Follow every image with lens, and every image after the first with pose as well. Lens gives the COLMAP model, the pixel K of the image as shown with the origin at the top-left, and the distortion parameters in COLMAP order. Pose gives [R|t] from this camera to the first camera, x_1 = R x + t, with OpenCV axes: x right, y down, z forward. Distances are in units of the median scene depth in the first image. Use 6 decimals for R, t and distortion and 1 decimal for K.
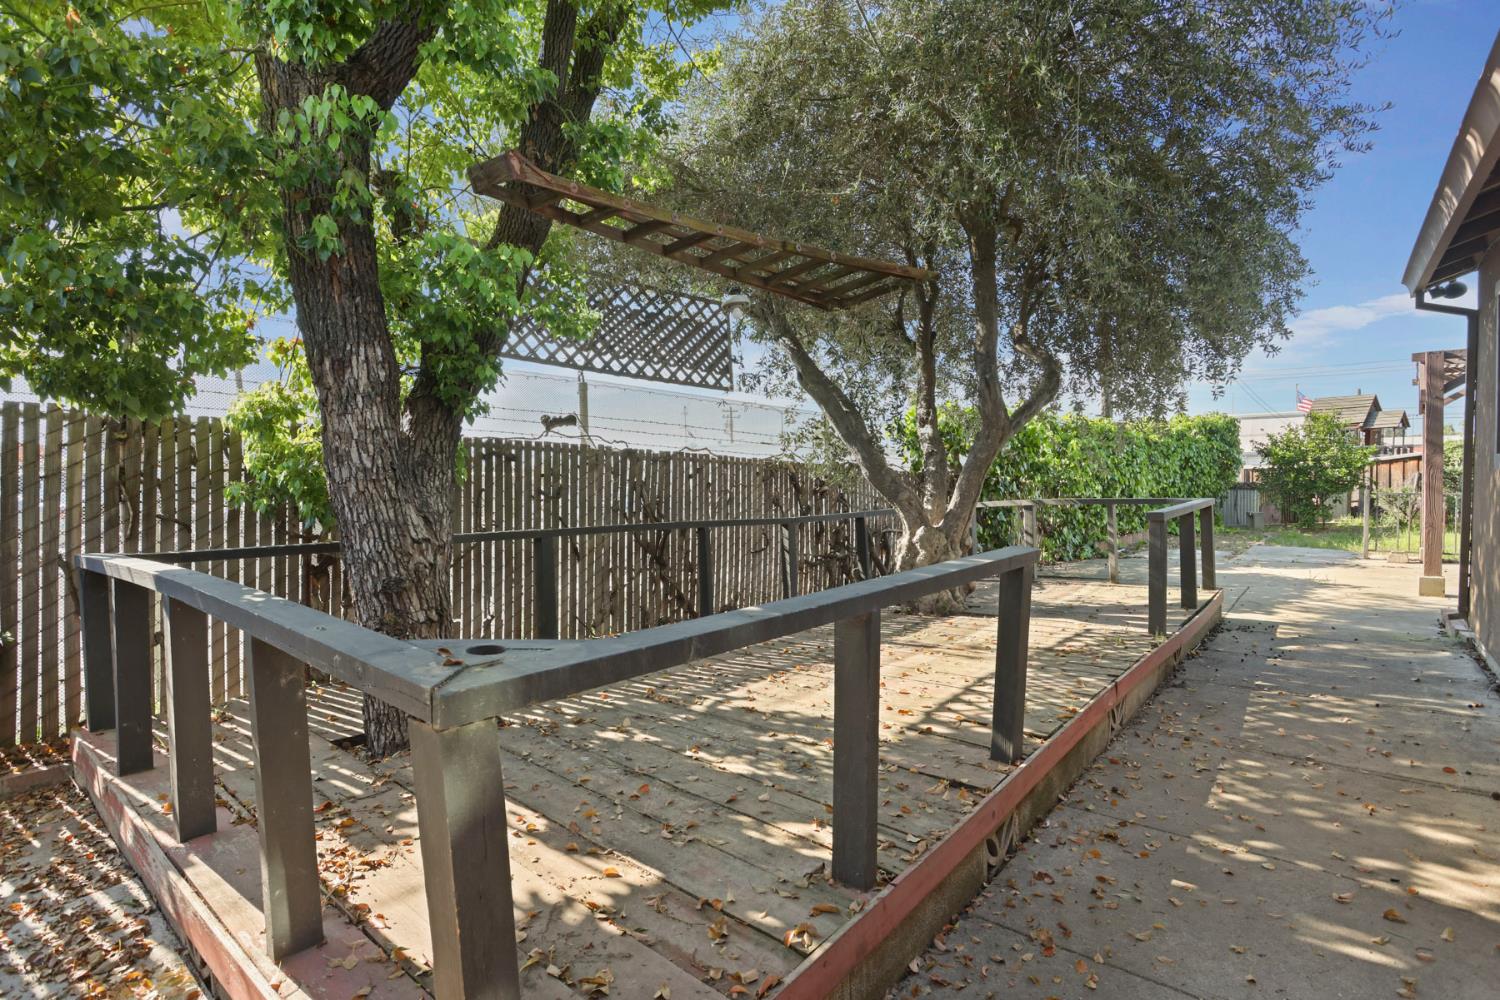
lens RADIAL K [[741.8, 0, 745.8], [0, 741.8, 499.7], [0, 0, 1]] dist [-0.038987, 0.002924]
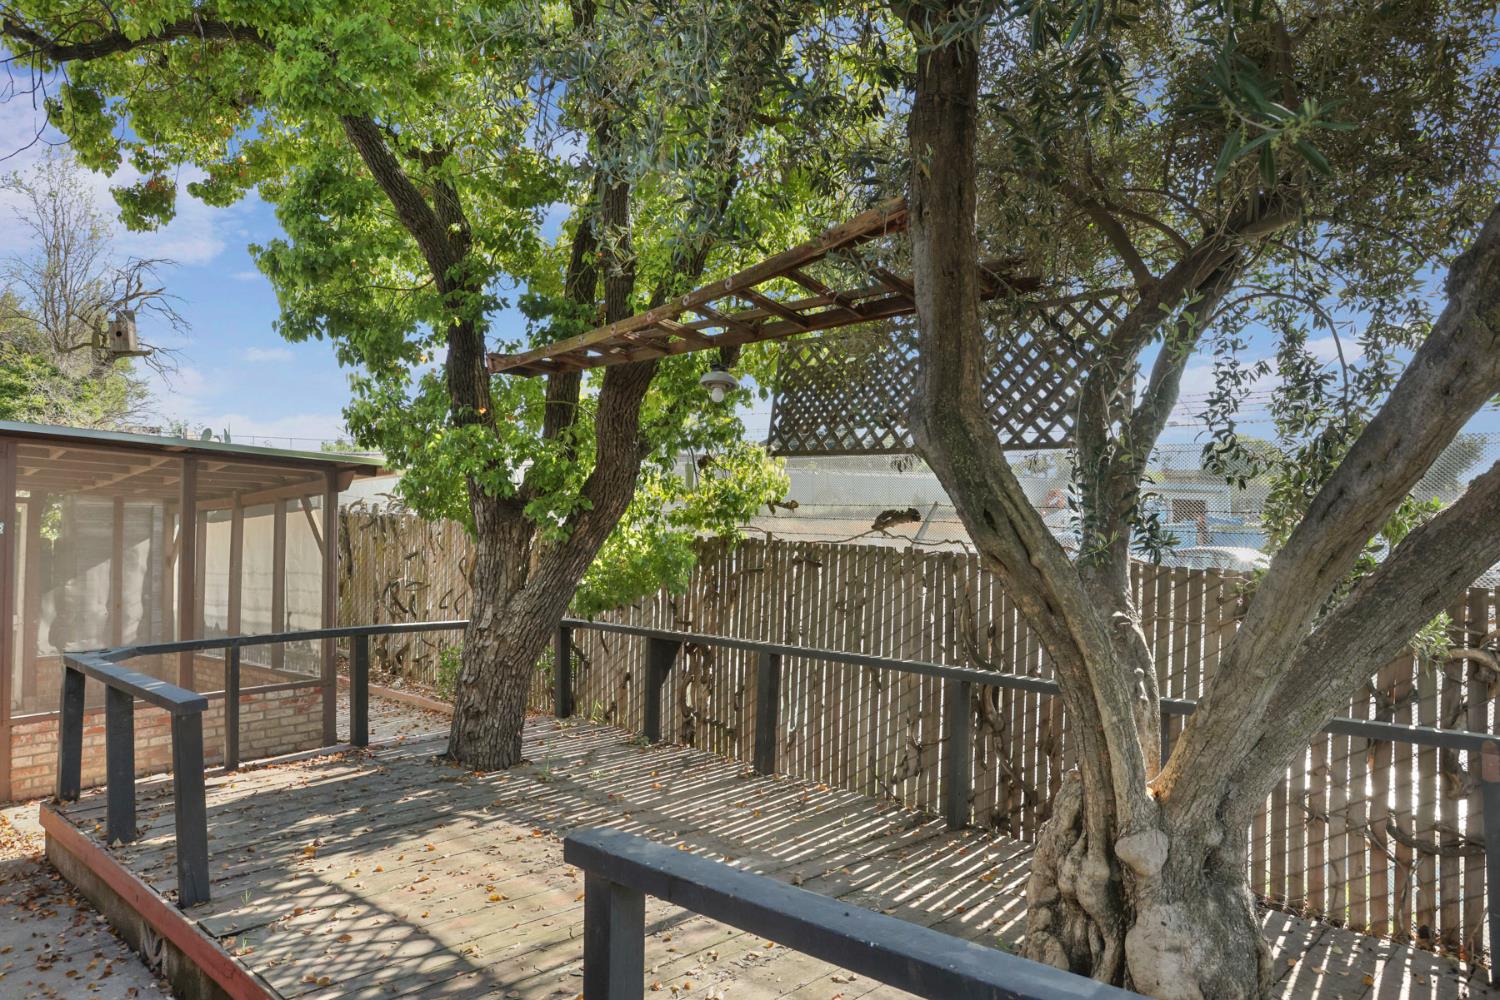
lens RADIAL K [[918.3, 0, 744.2], [0, 918.3, 506.9], [0, 0, 1]] dist [-0.044125, 0.000859]
pose [[-0.045407, -0.025732, -0.998637, 1.206827], [-0.024191, 0.999403, -0.024652, -0.139221], [0.998676, 0.023038, -0.046003, 1.385907]]
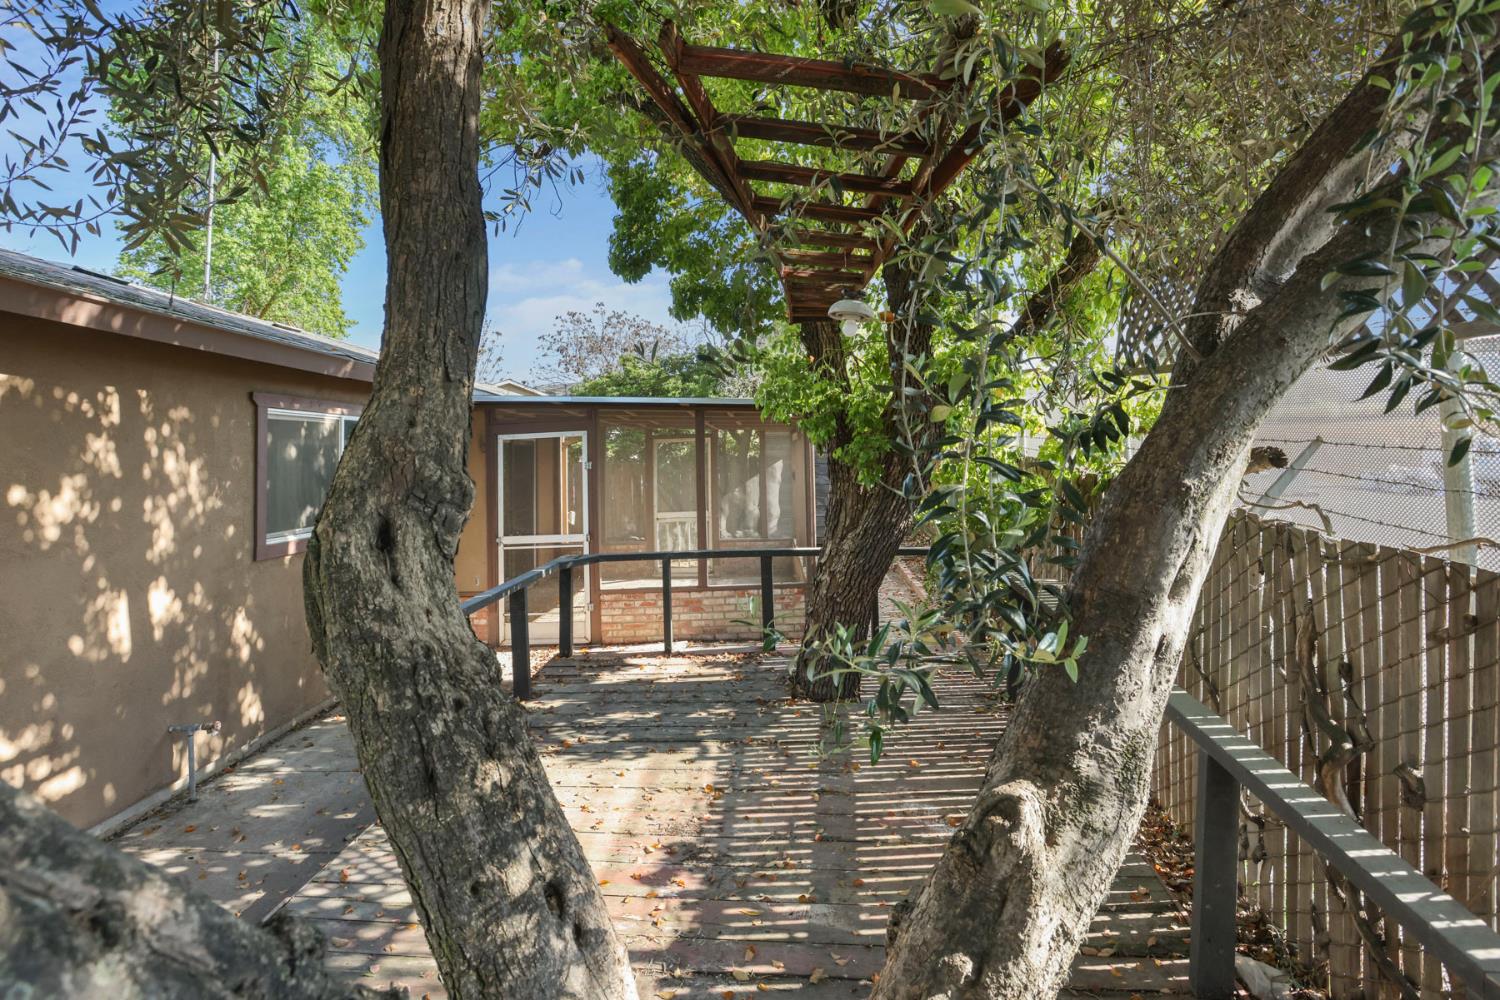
lens RADIAL K [[741.8, 0, 754.1], [0, 741.8, 429.7], [0, 0, 1]] dist [-0.038987, 0.002924]
pose [[-0.780816, 0.016071, -0.624554, 0.581035], [0.016865, 0.999847, 0.004645, -0.214267], [0.624533, -0.006906, -0.780968, 1.870656]]
